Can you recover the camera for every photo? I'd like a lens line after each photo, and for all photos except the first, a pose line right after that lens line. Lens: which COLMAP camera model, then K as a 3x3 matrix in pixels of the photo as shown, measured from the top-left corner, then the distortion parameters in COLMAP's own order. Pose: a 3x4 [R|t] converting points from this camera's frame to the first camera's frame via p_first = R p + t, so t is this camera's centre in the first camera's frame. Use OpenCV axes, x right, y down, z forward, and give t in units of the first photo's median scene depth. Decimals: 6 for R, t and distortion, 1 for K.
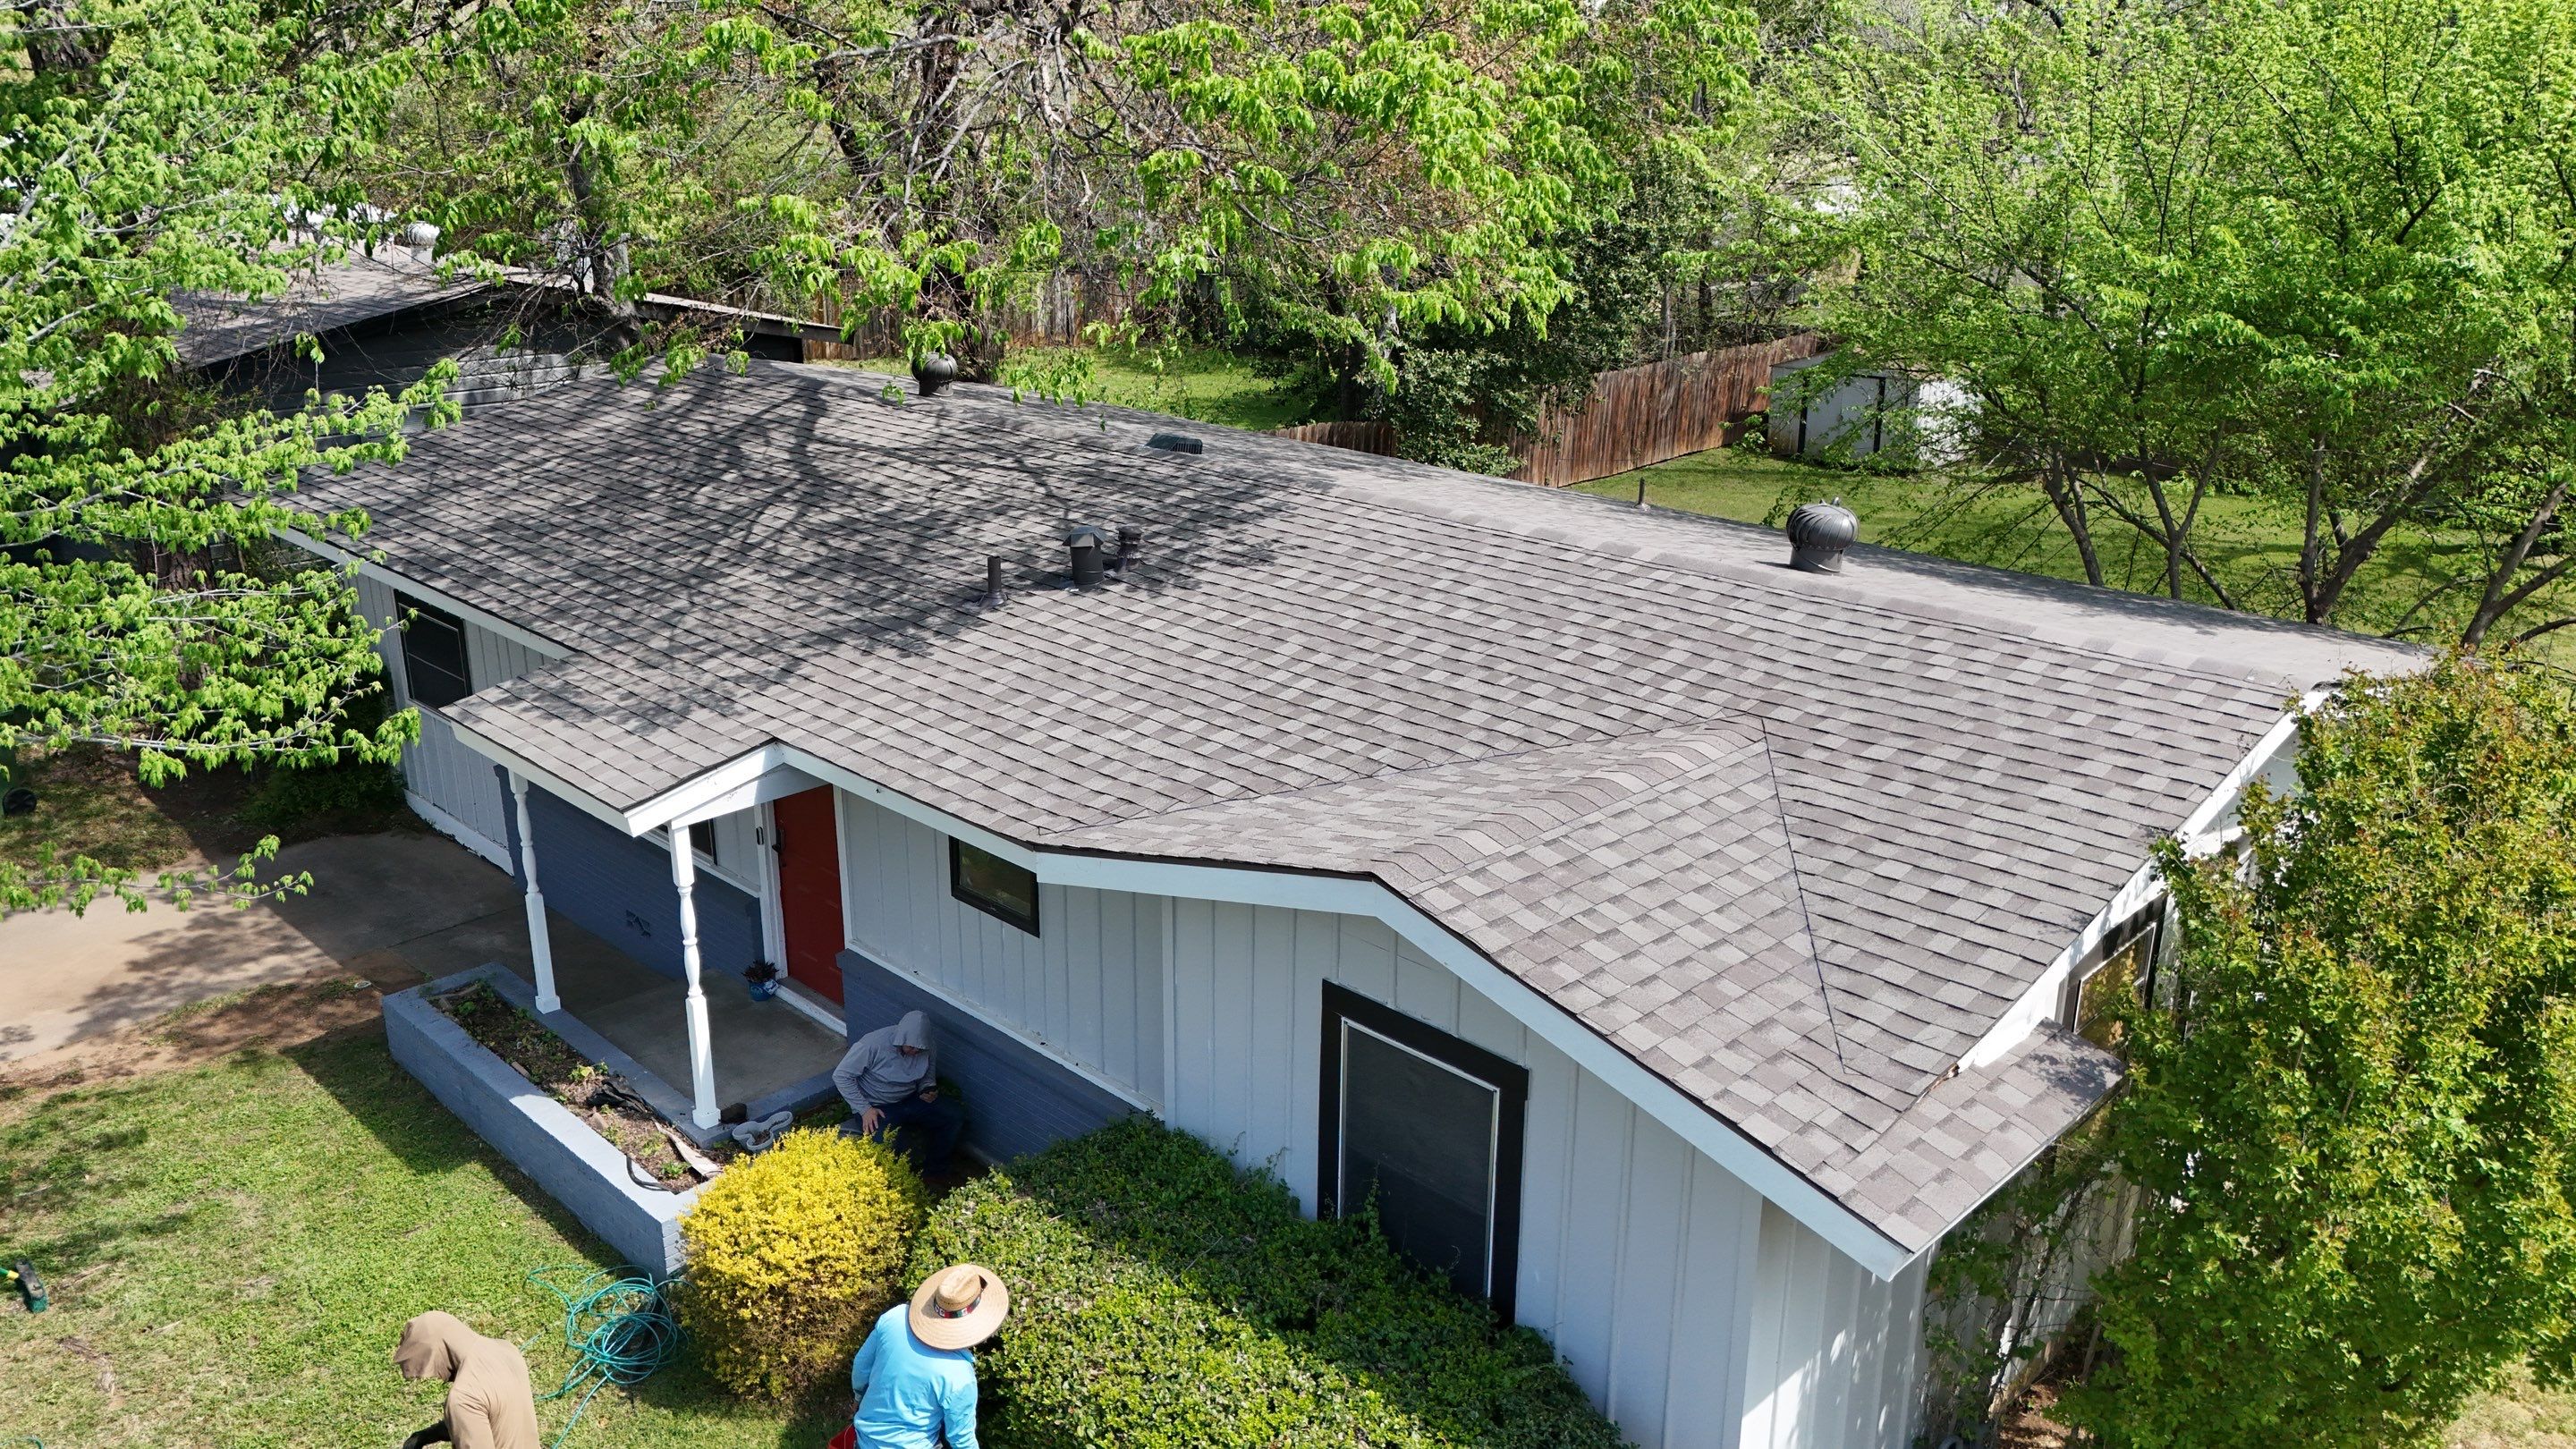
lens RADIAL K [[1932.8, 0, 1288.0], [0, 1932.8, 724.5], [0, 0, 1]] dist [0.000289, 0.001721]
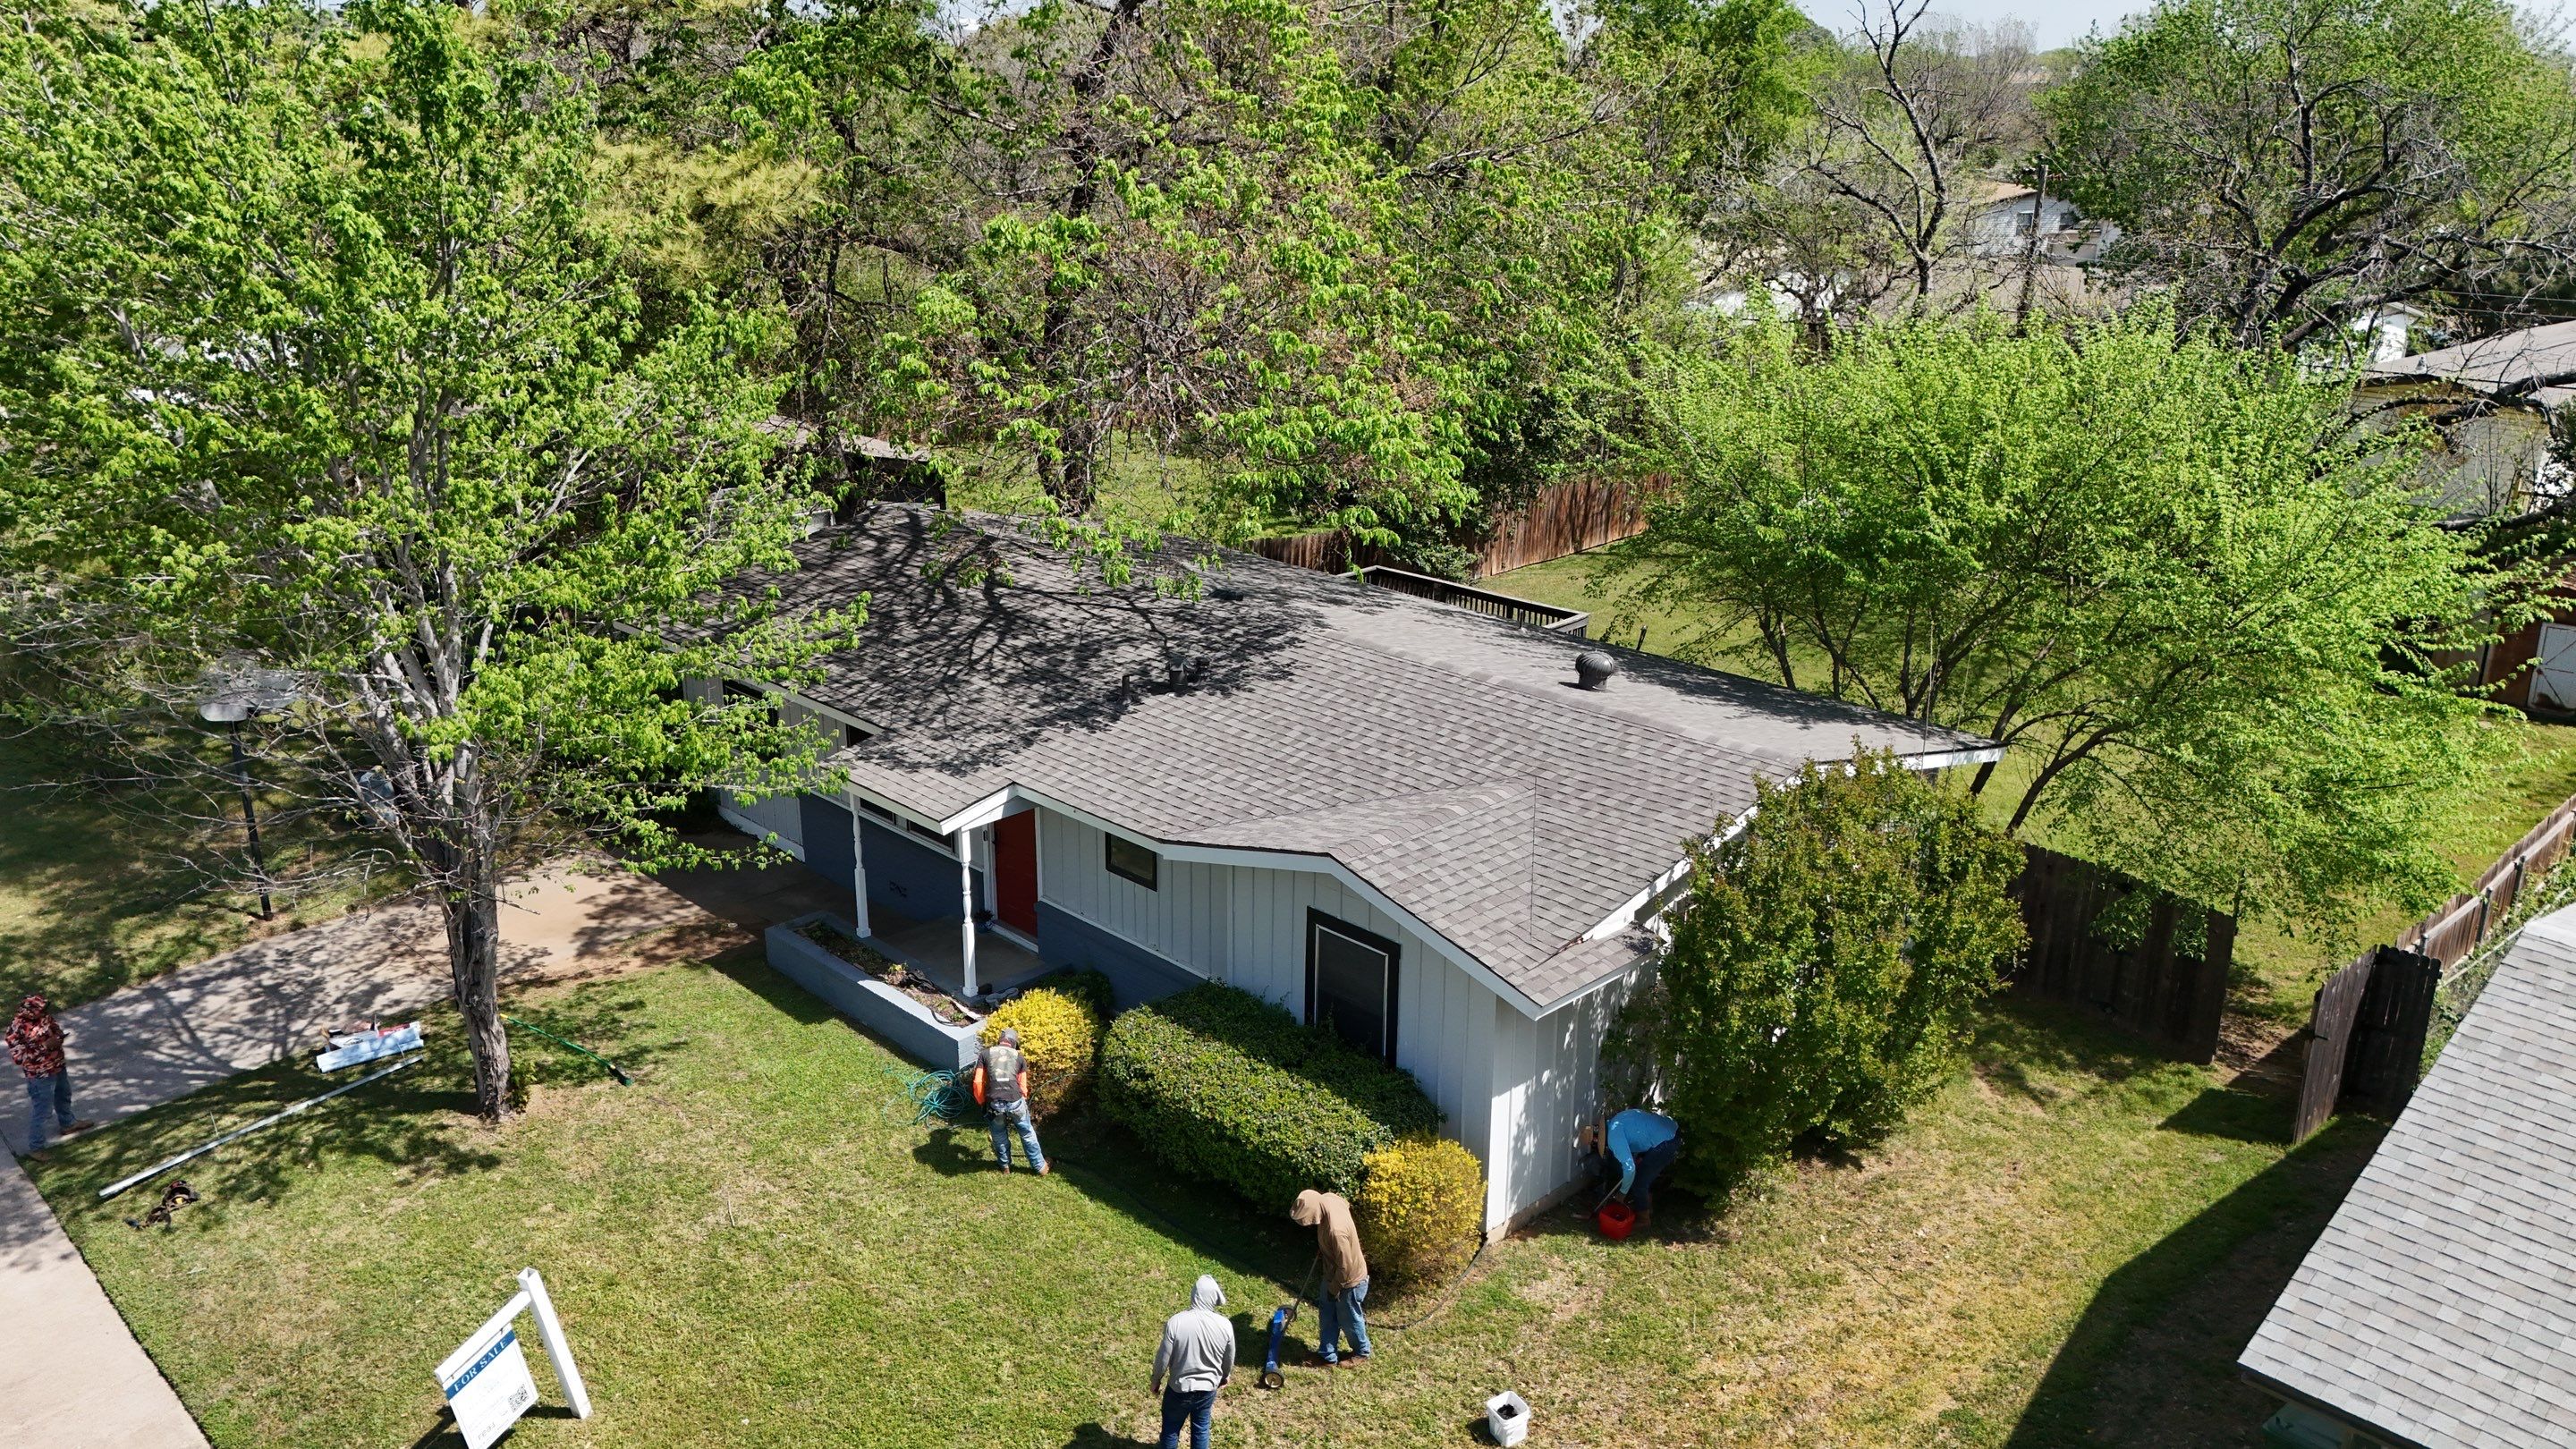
lens RADIAL K [[1883.7, 0, 1288.0], [0, 1883.7, 724.5], [0, 0, 1]] dist [0.000846, -0.000207]
pose [[0.999928, 0.004978, -0.010936, 0.015028], [-0.005031, 0.999975, -0.004879, -0.041364], [0.010911, 0.004934, 0.999928, -0.812375]]
